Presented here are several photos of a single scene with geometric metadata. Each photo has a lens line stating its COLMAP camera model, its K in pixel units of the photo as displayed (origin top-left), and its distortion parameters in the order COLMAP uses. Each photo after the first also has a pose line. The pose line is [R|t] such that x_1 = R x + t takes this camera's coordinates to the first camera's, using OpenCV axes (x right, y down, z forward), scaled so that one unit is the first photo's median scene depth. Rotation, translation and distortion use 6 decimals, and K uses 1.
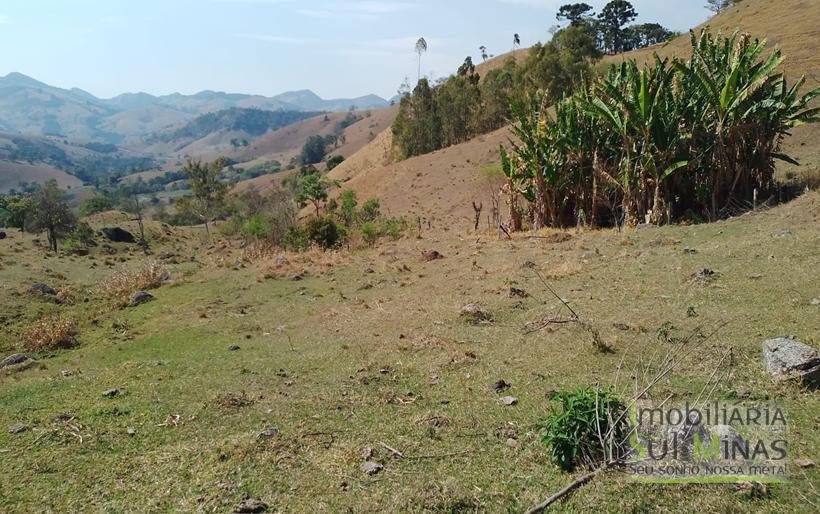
lens RADIAL K [[625.7, 0, 414.5], [0, 625.7, 255.5], [0, 0, 1]] dist [0.099702, -0.128329]
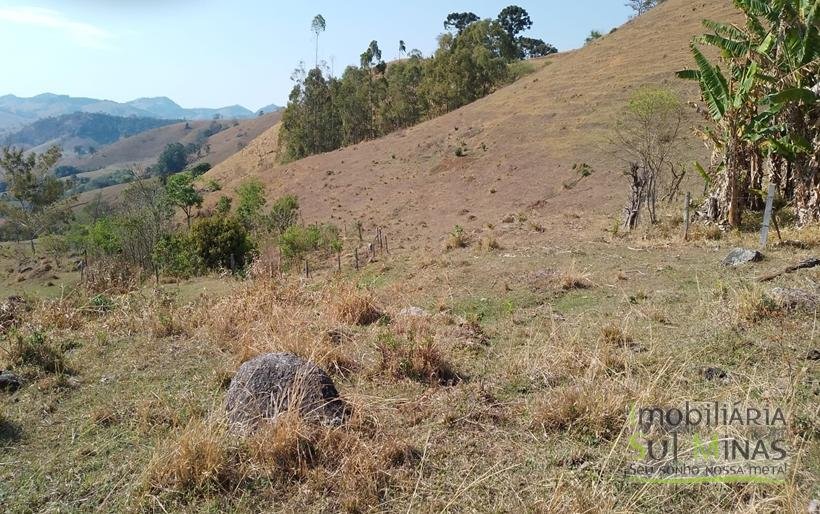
lens RADIAL K [[625.7, 0, 415.5], [0, 625.7, 255.4], [0, 0, 1]] dist [0.099702, -0.128329]
pose [[0.978428, -0.004541, 0.206538, -0.005225], [0.009941, 0.999635, -0.025117, -0.000478], [-0.206348, 0.026628, 0.978116, 0.021356]]
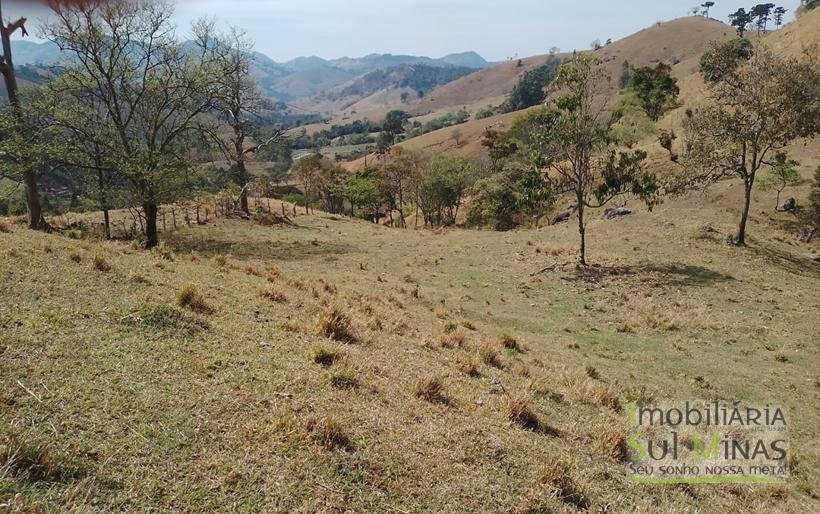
lens RADIAL K [[625.7, 0, 401.9], [0, 625.7, 227.4], [0, 0, 1]] dist [0.099702, -0.128329]
pose [[0.966402, 0.059709, -0.250004, -0.080930], [-0.057908, 0.998216, 0.014558, -0.011970], [0.250427, 0.000408, 0.968135, 0.201539]]
